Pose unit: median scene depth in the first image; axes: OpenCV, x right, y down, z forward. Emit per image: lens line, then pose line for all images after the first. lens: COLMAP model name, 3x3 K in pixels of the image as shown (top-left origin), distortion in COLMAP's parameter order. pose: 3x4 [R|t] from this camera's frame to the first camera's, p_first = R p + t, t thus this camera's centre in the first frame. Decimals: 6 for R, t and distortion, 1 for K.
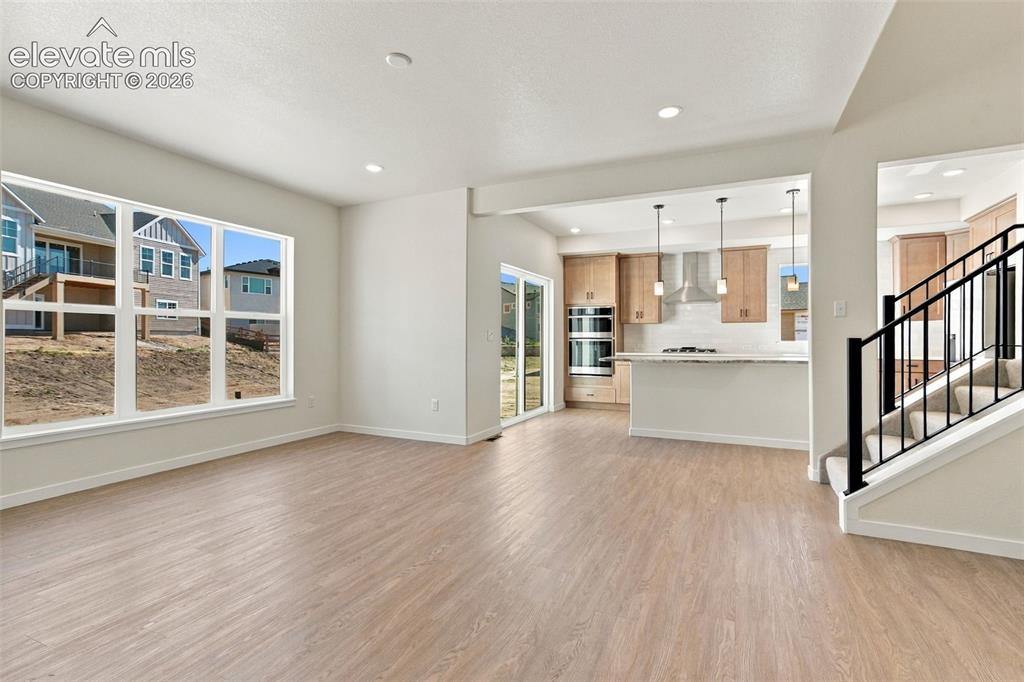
lens RADIAL K [[473.9, 0, 518.5], [0, 473.9, 342.8], [0, 0, 1]] dist [-0.006503, 0.014367]
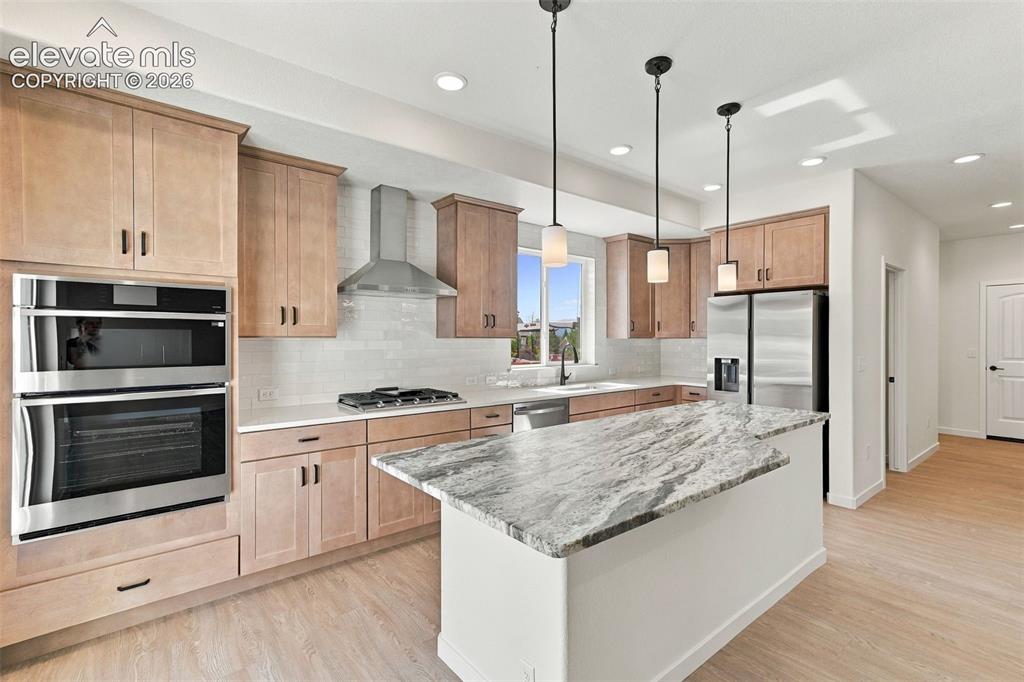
lens RADIAL K [[473.9, 0, 528.7], [0, 473.9, 338.0], [0, 0, 1]] dist [-0.006503, 0.014367]
pose [[0.456583, 0.001710, 0.889679, 0.002312], [0.007763, 0.999952, -0.005906, -0.037337], [-0.889647, 0.009603, 0.456548, 0.661830]]
